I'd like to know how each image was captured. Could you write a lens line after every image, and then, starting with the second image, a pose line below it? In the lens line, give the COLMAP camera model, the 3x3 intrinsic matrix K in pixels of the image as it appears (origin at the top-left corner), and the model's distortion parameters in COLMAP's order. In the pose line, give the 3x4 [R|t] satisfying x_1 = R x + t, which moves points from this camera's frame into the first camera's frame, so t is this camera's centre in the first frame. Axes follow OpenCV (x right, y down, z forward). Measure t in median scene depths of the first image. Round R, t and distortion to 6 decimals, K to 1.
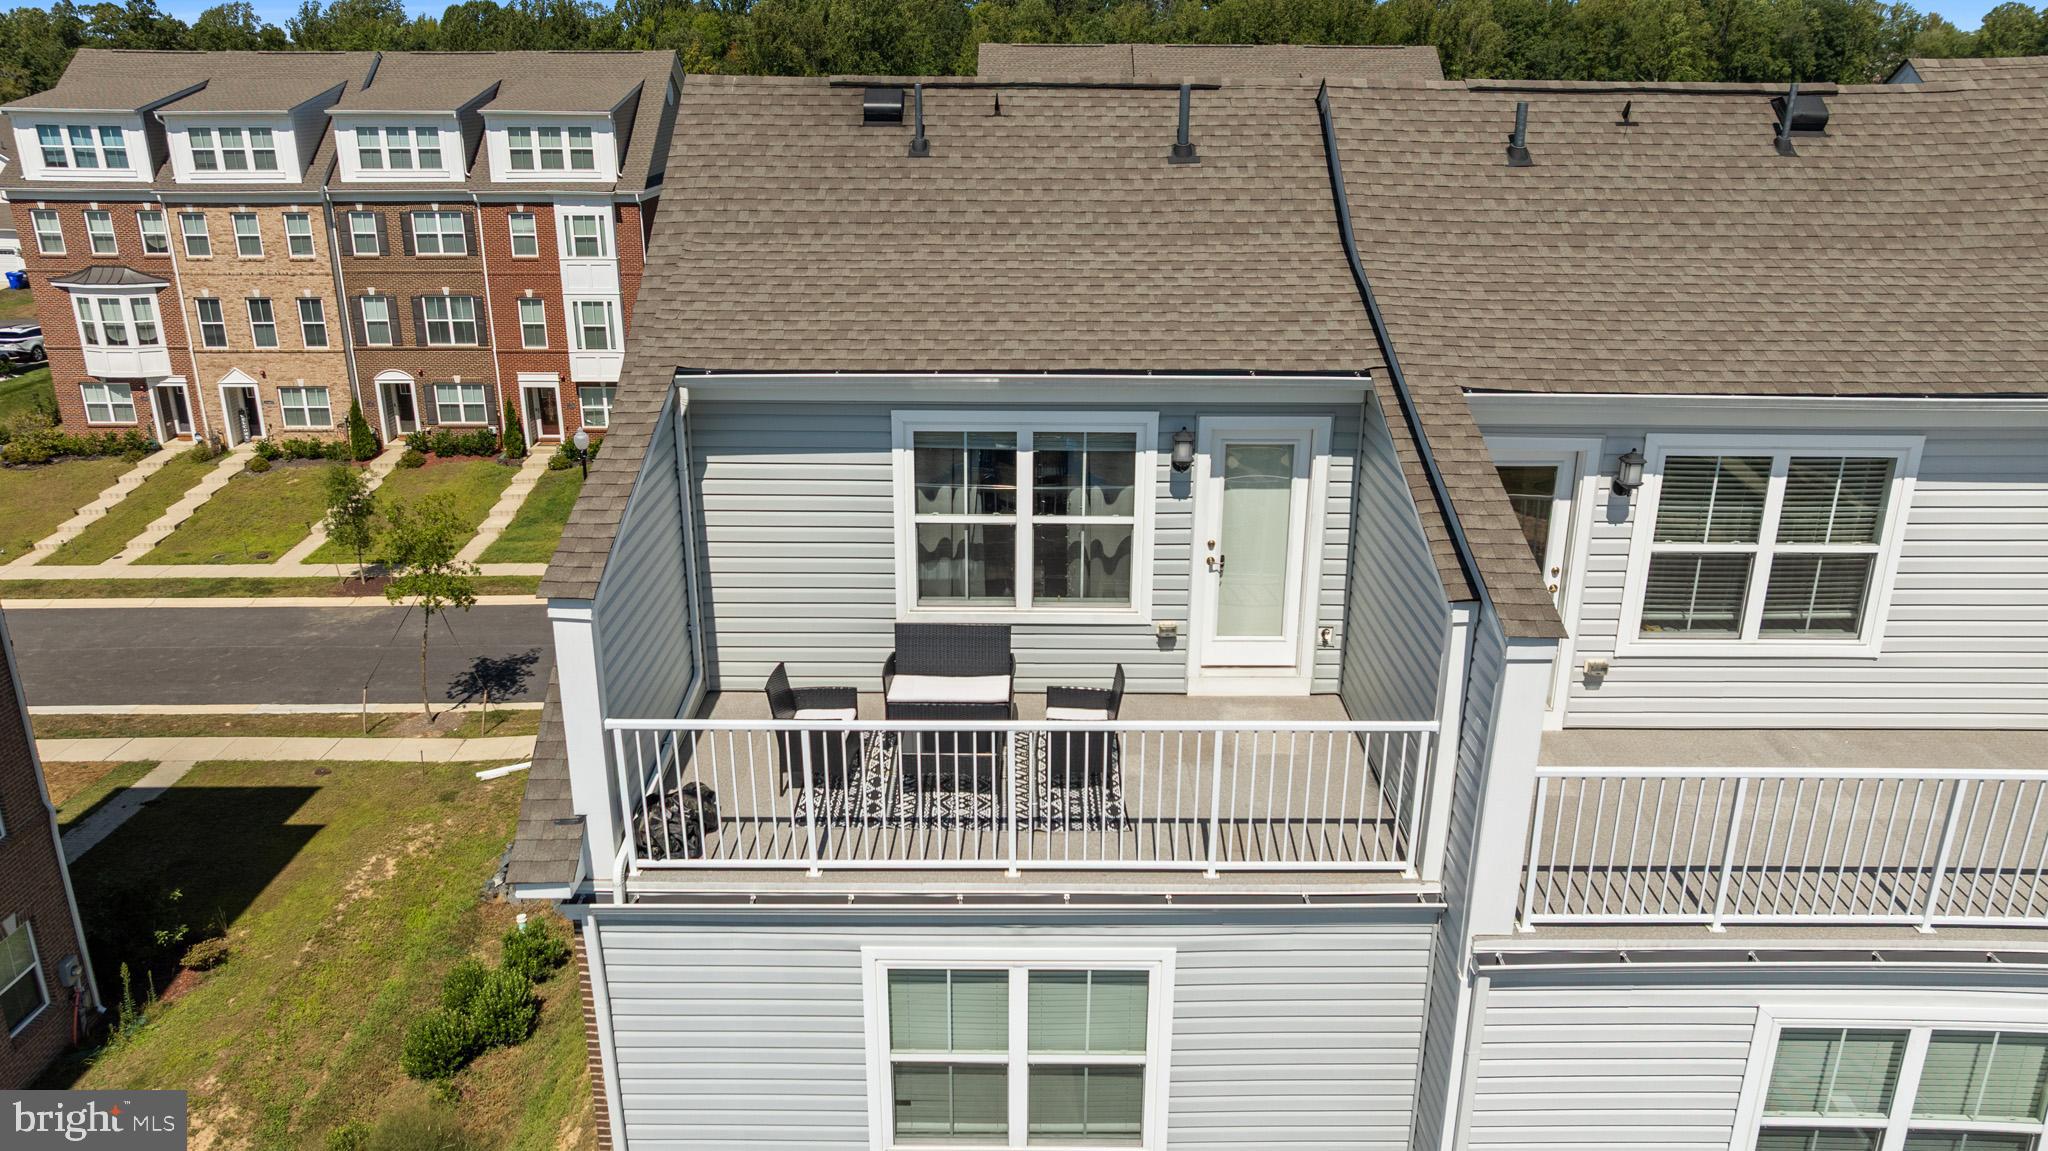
lens RADIAL K [[1480.8, 0, 1024.0], [0, 1480.8, 575.5], [0, 0, 1]] dist [-0.074715, 0.106833]
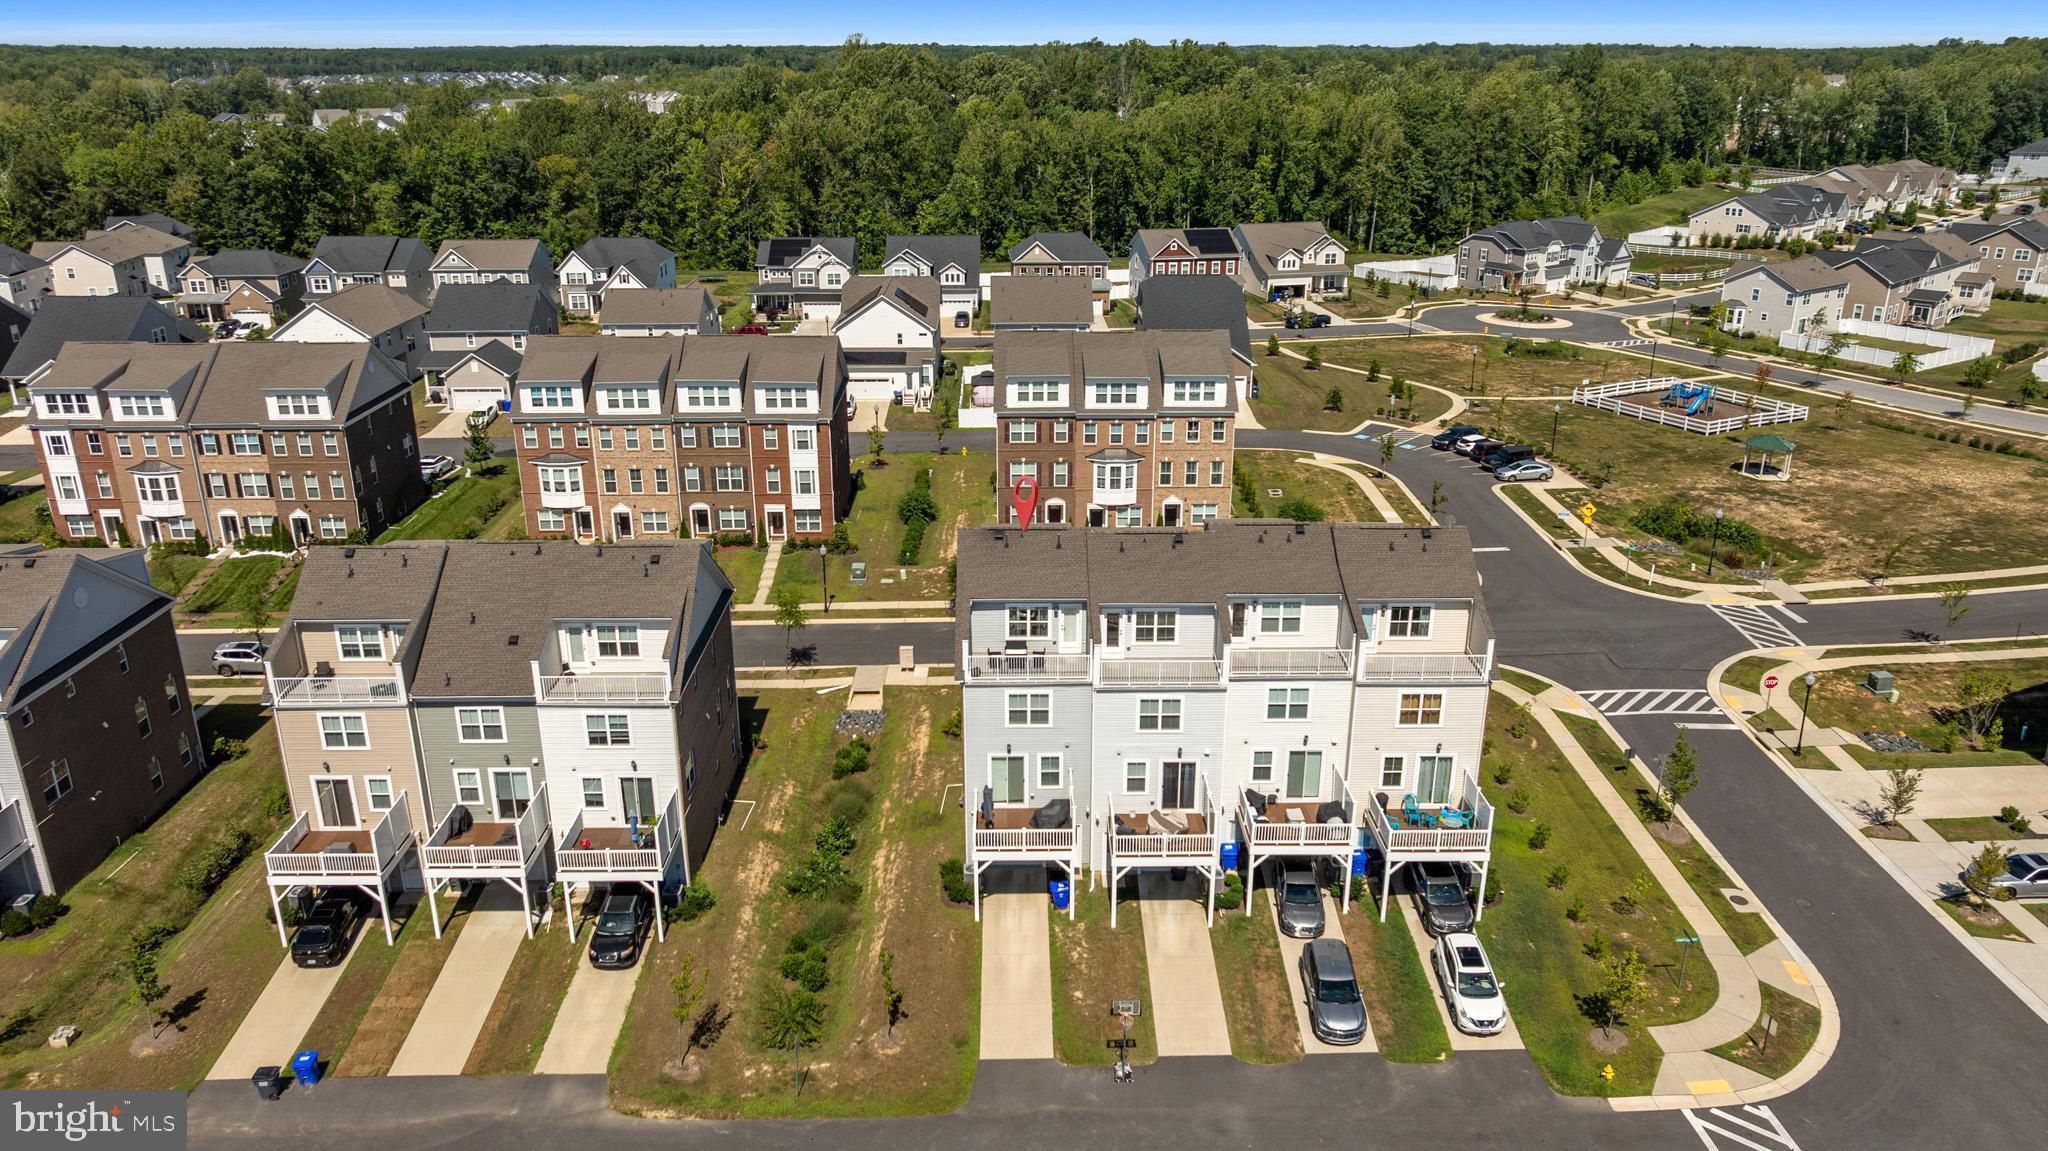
lens RADIAL K [[1491.6, 0, 1024.0], [0, 1491.6, 575.5], [0, 0, 1]] dist [-0.006180, -0.003740]
pose [[0.999895, -0.008672, 0.011634, -0.018226], [0.008557, 0.999915, 0.009858, -0.060593], [-0.011719, -0.009757, 0.999884, -1.049154]]
